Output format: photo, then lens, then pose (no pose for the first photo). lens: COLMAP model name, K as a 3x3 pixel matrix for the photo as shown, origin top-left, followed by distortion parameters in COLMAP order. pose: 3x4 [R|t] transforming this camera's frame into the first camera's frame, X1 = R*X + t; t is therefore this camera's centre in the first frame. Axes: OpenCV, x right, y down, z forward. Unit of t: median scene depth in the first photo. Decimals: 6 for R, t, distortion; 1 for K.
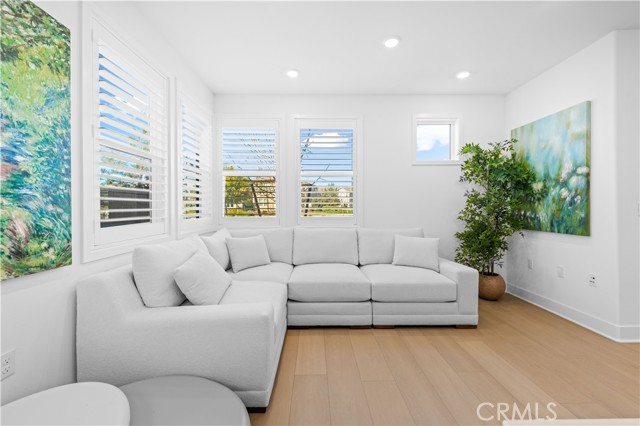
lens RADIAL K [[271.3, 0, 323.8], [0, 271.3, 209.2], [0, 0, 1]] dist [0.005049, -0.001837]
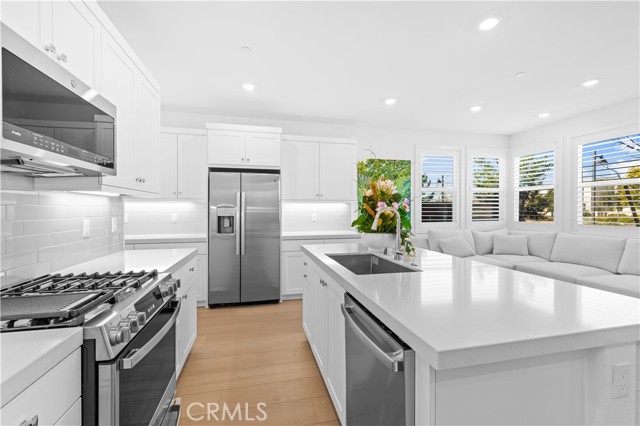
lens RADIAL K [[271.3, 0, 317.4], [0, 271.3, 211.8], [0, 0, 1]] dist [0.005049, -0.001837]
pose [[0.196387, 0.010733, -0.980468, 1.191573], [-0.003743, 0.999941, 0.010196, -0.044168], [0.980519, 0.001668, 0.196416, -0.427948]]
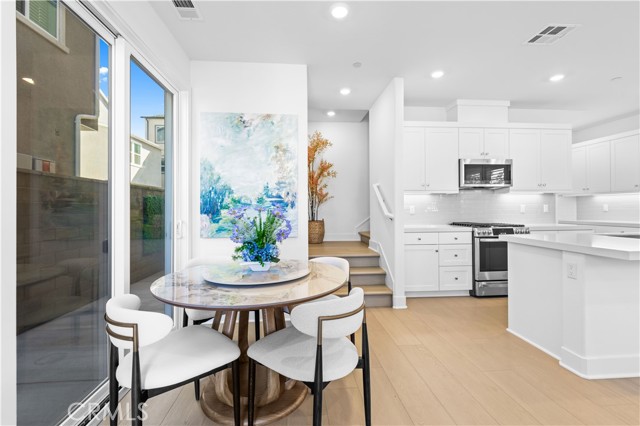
lens RADIAL K [[284.1, 0, 313.9], [0, 284.1, 206.5], [0, 0, 1]] dist [-0.001331, -0.003587]
pose [[-0.999285, 0.010241, -0.036390, 1.670417], [0.010381, 0.999939, -0.003657, -0.011737], [0.036351, -0.004032, -0.999331, 0.764673]]
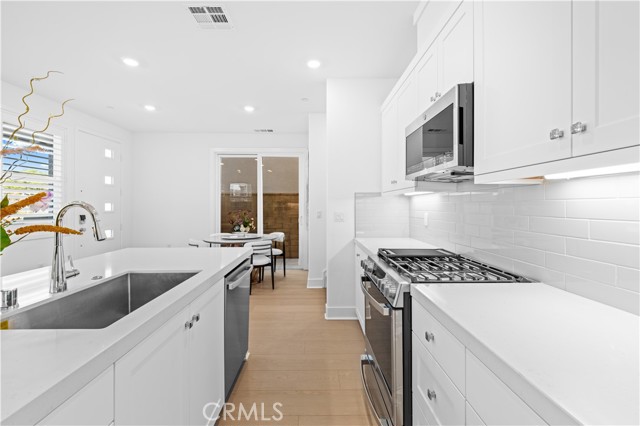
lens RADIAL K [[271.3, 0, 318.1], [0, 271.3, 204.6], [0, 0, 1]] dist [0.005049, -0.001837]
pose [[0.012723, 0.007248, 0.999893, 0.029809], [0.005582, 0.999958, -0.007319, -0.040415], [-0.999903, 0.005675, 0.012682, -0.489045]]
